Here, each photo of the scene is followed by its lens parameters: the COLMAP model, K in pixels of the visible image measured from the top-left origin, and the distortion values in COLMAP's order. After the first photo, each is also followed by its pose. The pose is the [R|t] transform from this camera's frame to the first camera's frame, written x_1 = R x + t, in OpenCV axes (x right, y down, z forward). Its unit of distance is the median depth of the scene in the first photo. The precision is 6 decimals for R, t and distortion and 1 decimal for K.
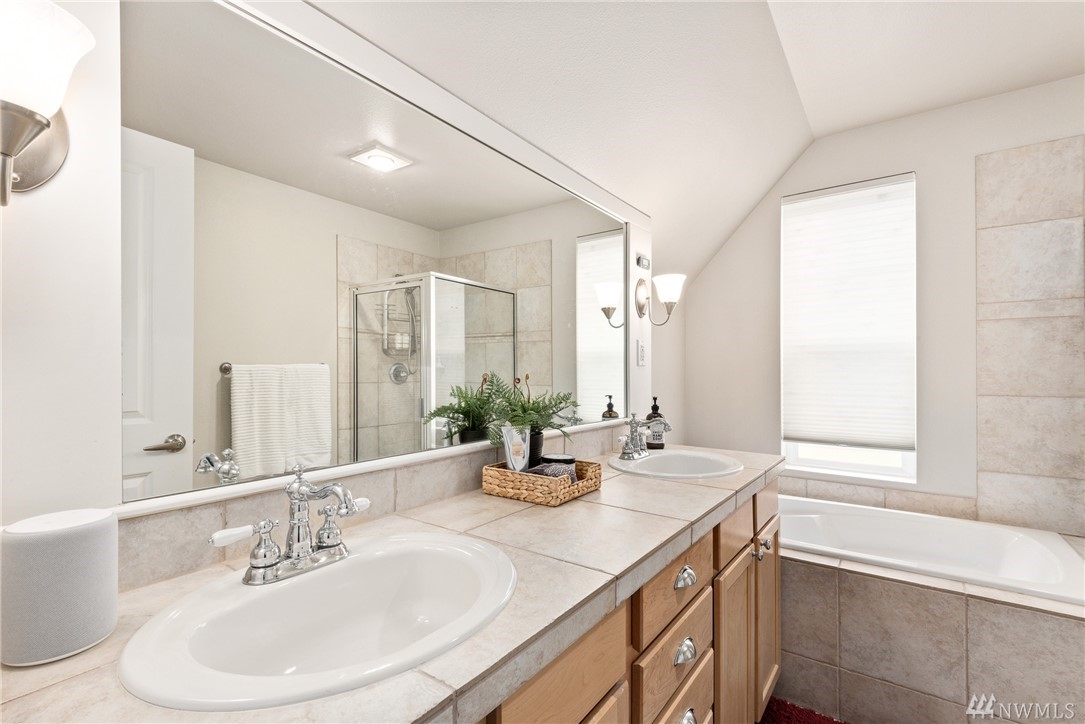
lens RADIAL K [[486.3, 0, 540.9], [0, 486.3, 361.4], [0, 0, 1]] dist [0.016621, -0.007575]
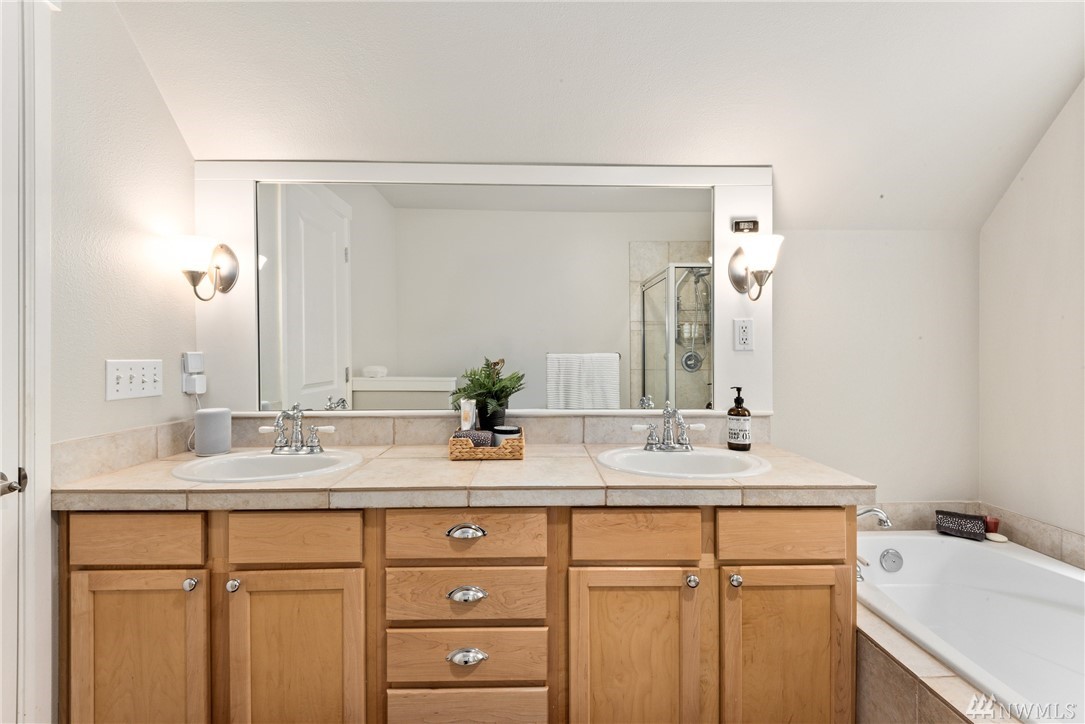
lens RADIAL K [[486.3, 0, 544.0], [0, 486.3, 361.0], [0, 0, 1]] dist [0.016621, -0.007575]
pose [[0.616837, 0.002530, -0.787087, 0.684644], [0.012586, 0.999835, 0.013077, 0.012060], [0.786991, -0.017973, 0.616703, 0.227145]]
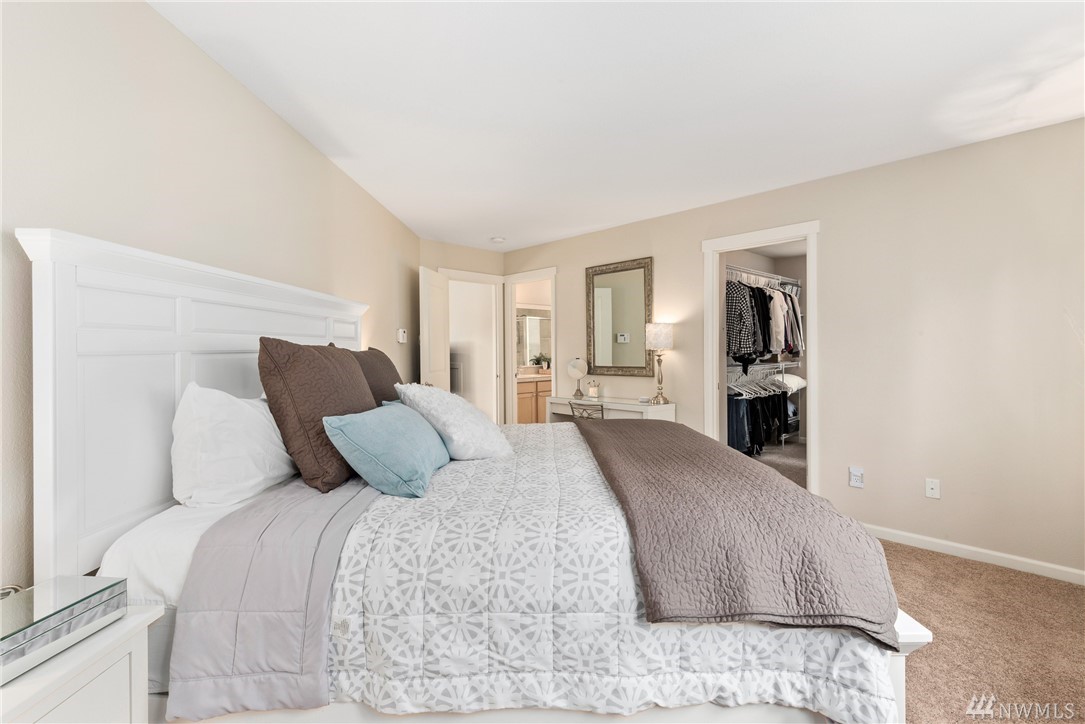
lens RADIAL K [[486.3, 0, 541.0], [0, 486.3, 354.4], [0, 0, 1]] dist [0.016621, -0.007575]
pose [[0.985657, 0.004856, -0.168692, 0.520283], [-0.001536, 0.999803, 0.019810, -0.038897], [0.168754, -0.019267, 0.985470, -2.776986]]
